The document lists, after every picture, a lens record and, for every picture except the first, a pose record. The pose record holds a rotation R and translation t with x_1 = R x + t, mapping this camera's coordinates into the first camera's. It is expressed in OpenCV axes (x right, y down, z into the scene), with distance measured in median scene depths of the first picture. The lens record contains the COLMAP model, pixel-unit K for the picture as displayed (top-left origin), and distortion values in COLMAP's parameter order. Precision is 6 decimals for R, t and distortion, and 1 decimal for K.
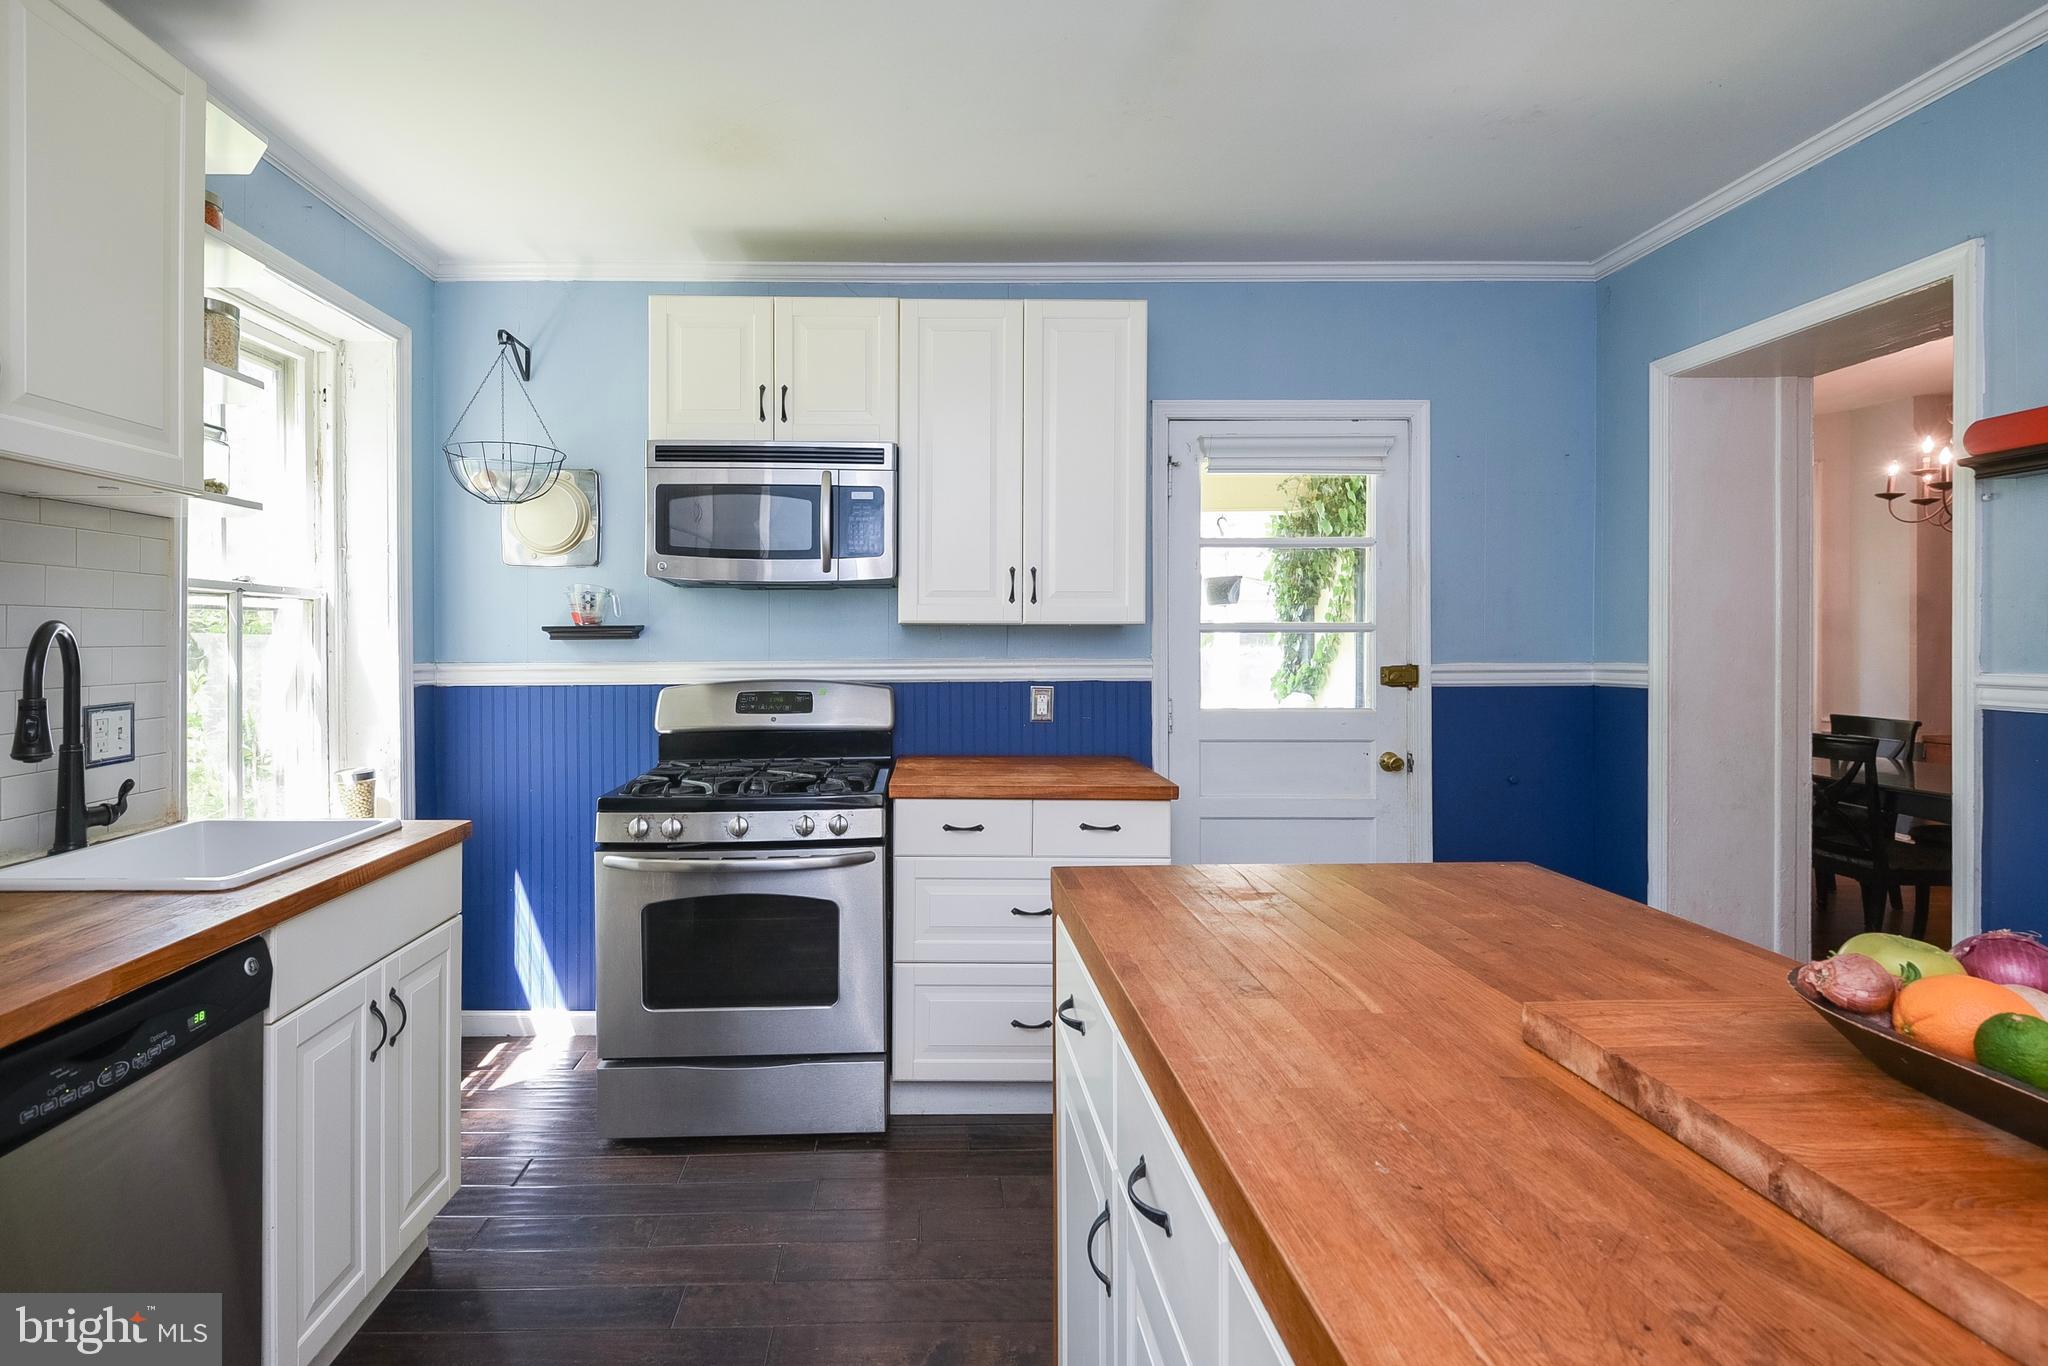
lens RADIAL K [[941.2, 0, 956.8], [0, 941.2, 638.0], [0, 0, 1]] dist [0.017237, -0.007715]
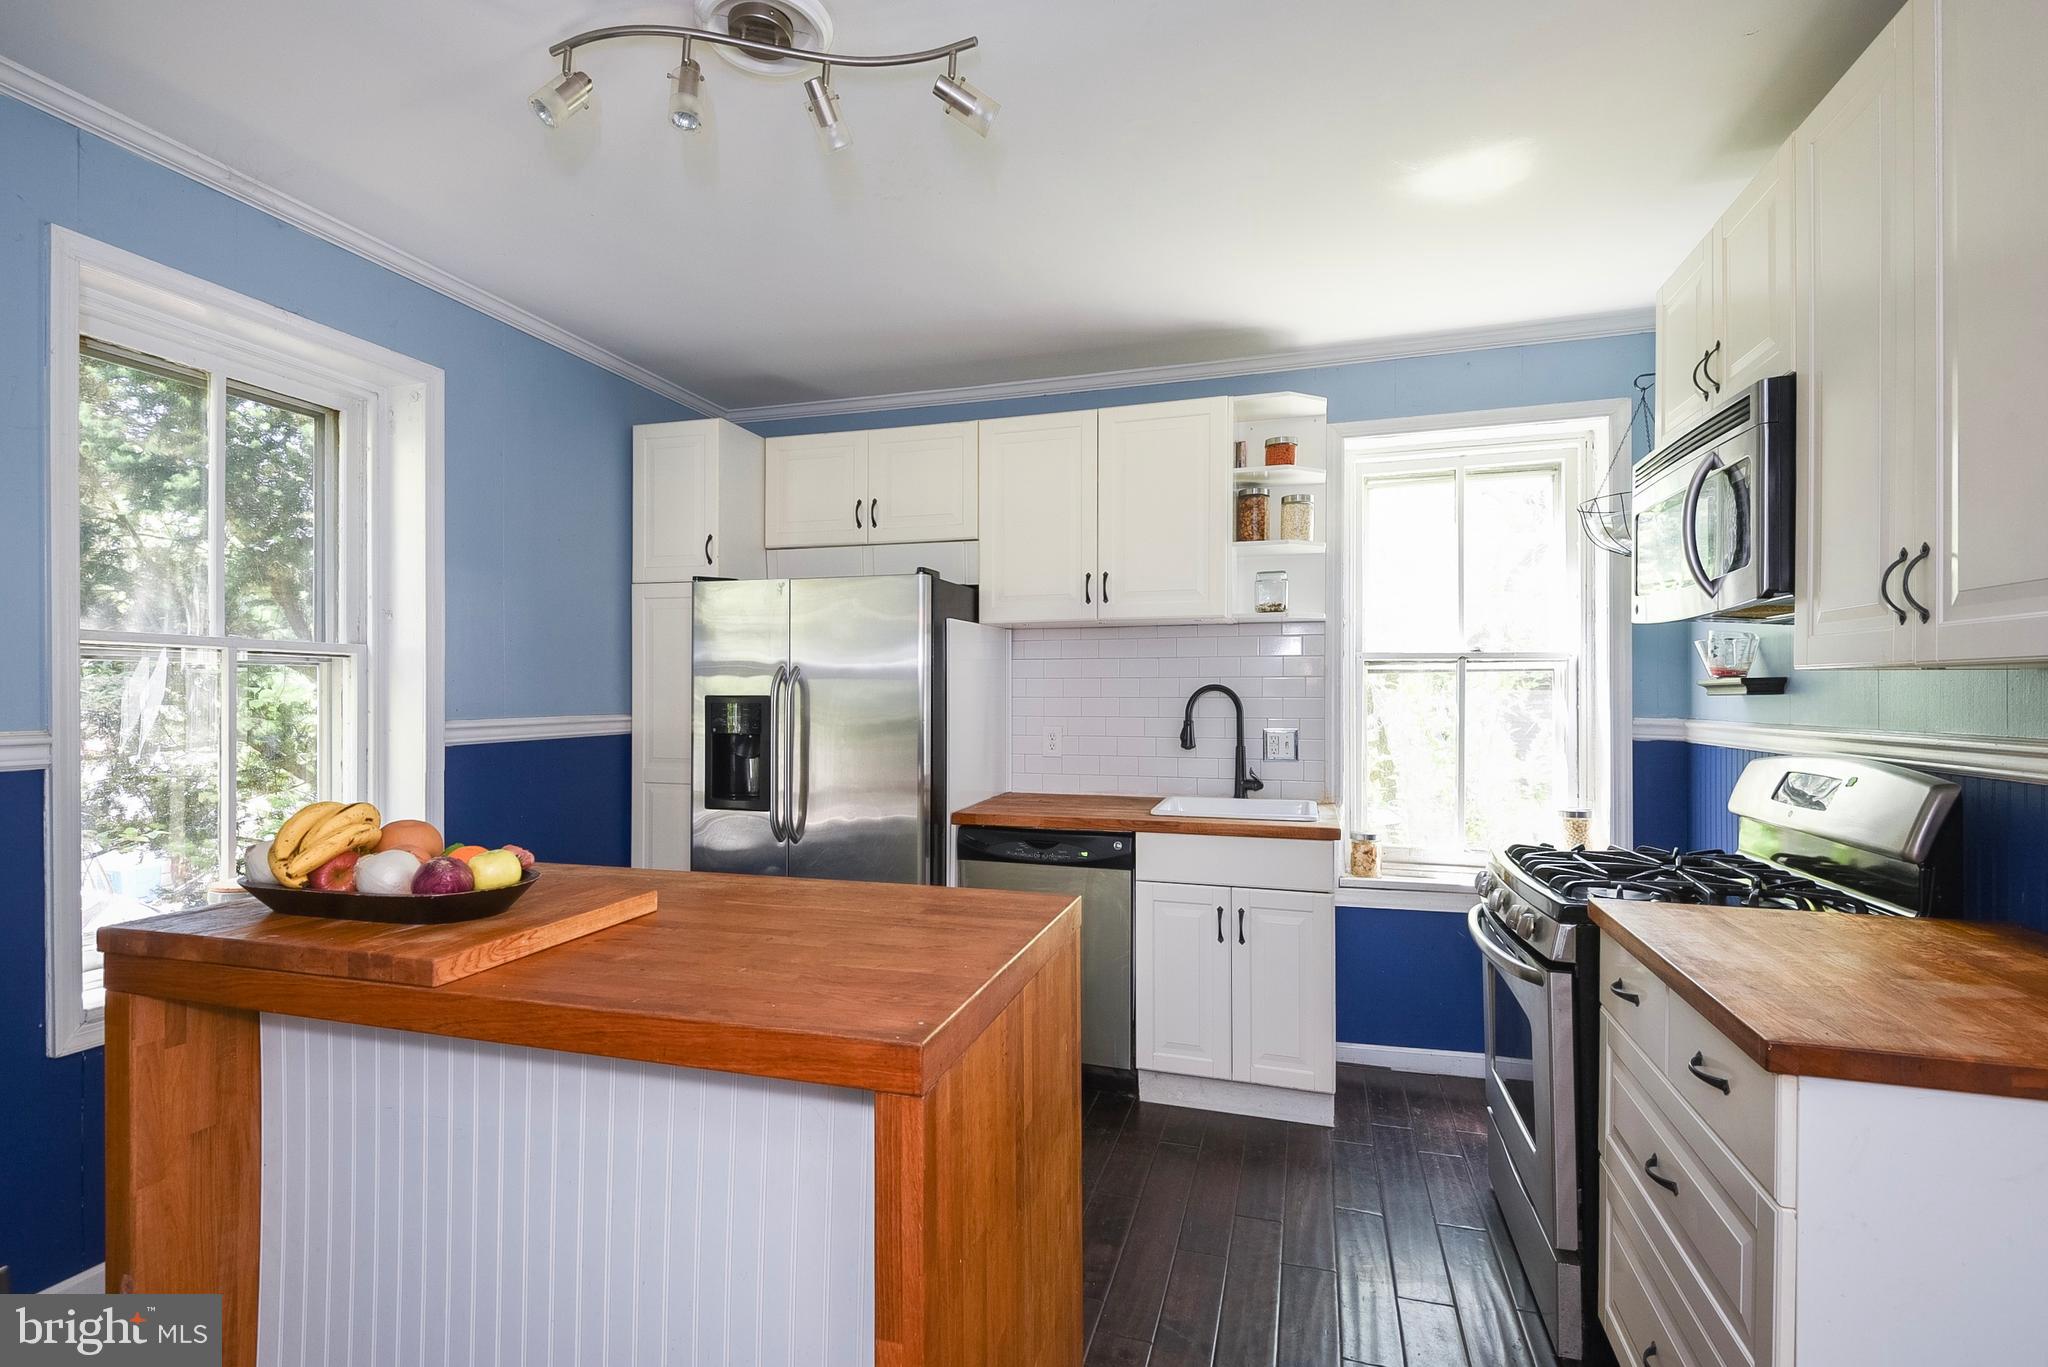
lens RADIAL K [[941.2, 0, 995.7], [0, 941.2, 690.3], [0, 0, 1]] dist [0.017237, -0.007715]
pose [[-0.341600, -0.001654, -0.939844, 0.671698], [0.002349, 0.999994, -0.002613, -0.001630], [0.939842, -0.003100, -0.341594, 0.717714]]
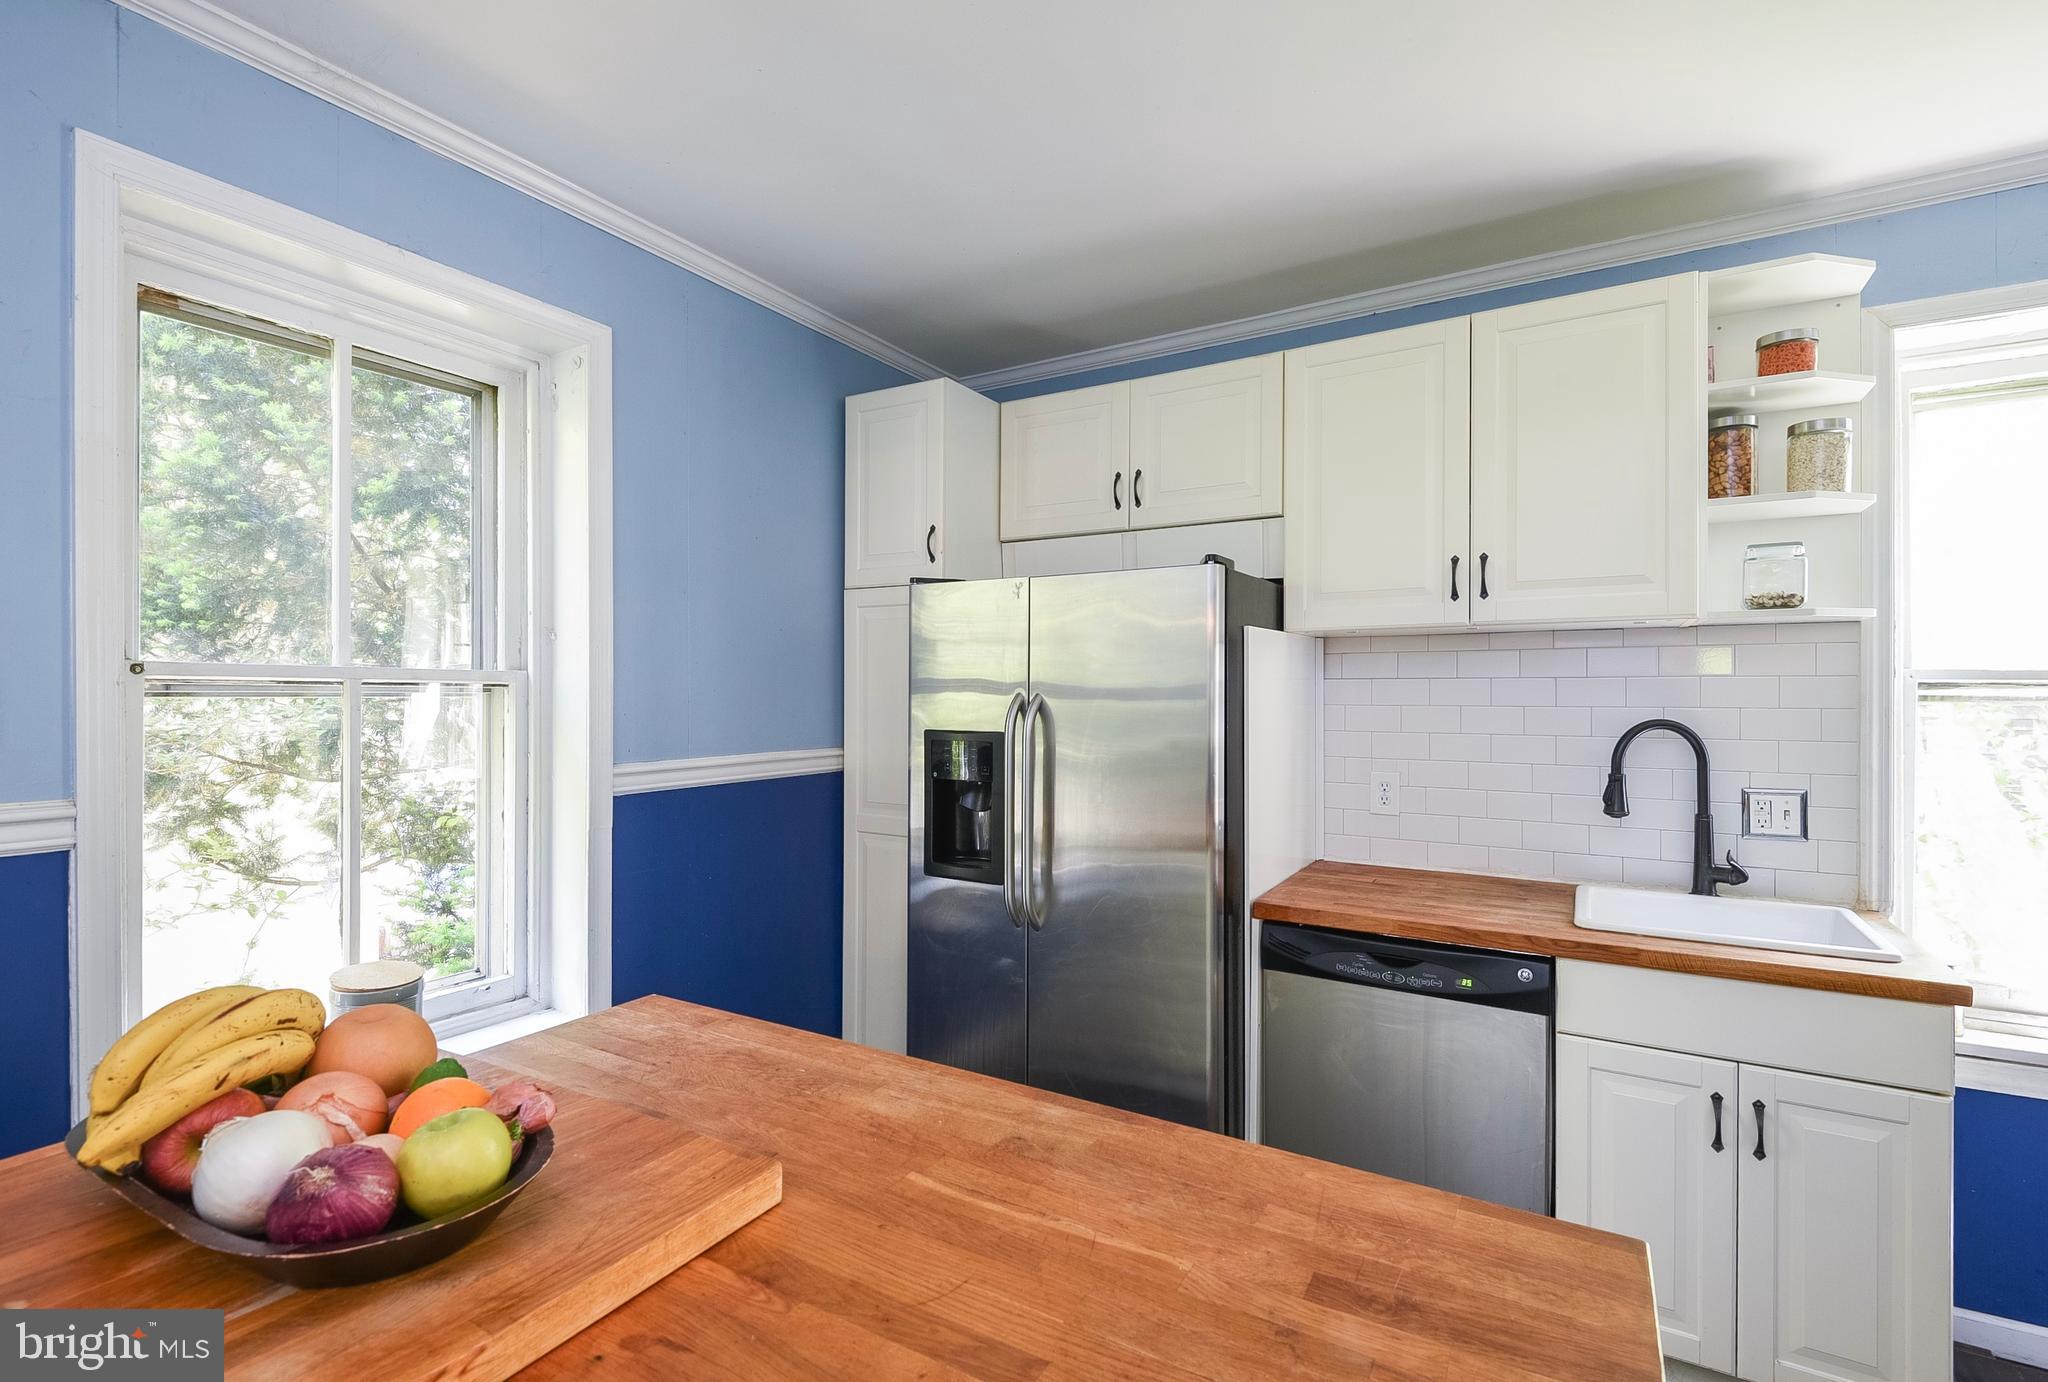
lens RADIAL K [[941.2, 0, 1018.3], [0, 941.2, 690.1], [0, 0, 1]] dist [0.017237, -0.007715]
pose [[-0.547168, -0.001988, -0.837020, 0.408956], [0.001035, 0.999995, -0.003052, -0.034328], [0.837022, -0.002536, -0.547163, 0.554833]]
